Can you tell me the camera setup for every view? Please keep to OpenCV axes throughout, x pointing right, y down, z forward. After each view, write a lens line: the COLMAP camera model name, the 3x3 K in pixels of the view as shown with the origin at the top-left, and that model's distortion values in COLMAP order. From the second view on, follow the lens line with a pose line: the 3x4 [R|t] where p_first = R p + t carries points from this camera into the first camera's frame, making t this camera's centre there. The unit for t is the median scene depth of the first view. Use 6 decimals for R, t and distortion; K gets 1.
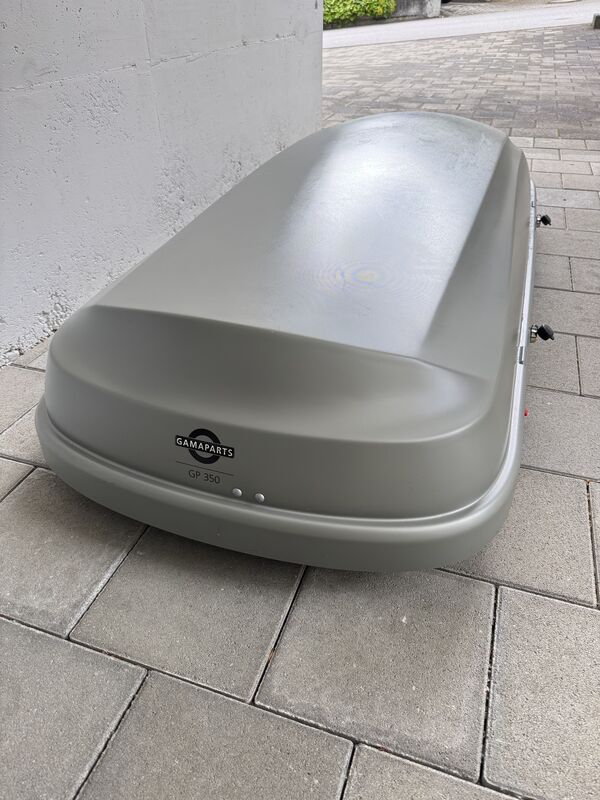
lens RADIAL K [[563.6, 0, 302.1], [0, 563.6, 398.4], [0, 0, 1]] dist [0.032751, -0.027080]
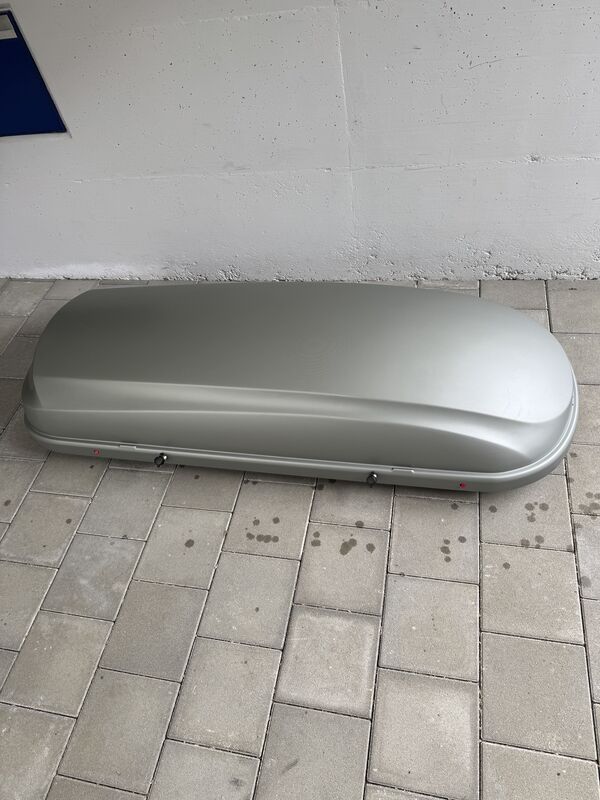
lens RADIAL K [[563.6, 0, 298.4], [0, 563.6, 401.1], [0, 0, 1]] dist [0.032751, -0.027080]
pose [[0.135068, 0.746794, -0.651195, 1.039893], [-0.454081, 0.630793, 0.629214, -1.058142], [0.880663, 0.210709, 0.424305, 0.440261]]
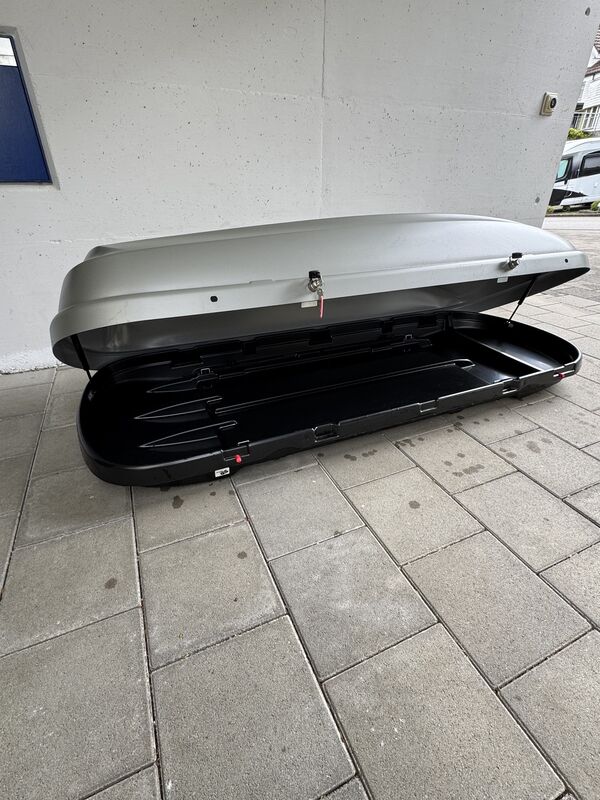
lens RADIAL K [[391.6, 0, 298.2], [0, 391.6, 395.9], [0, 0, 1]] dist [-0.003468, 0.002026]
pose [[0.678765, 0.365173, -0.637124, 0.690376], [-0.436188, 0.898451, 0.050259, -0.154282], [0.590778, 0.243791, 0.769121, 0.139083]]
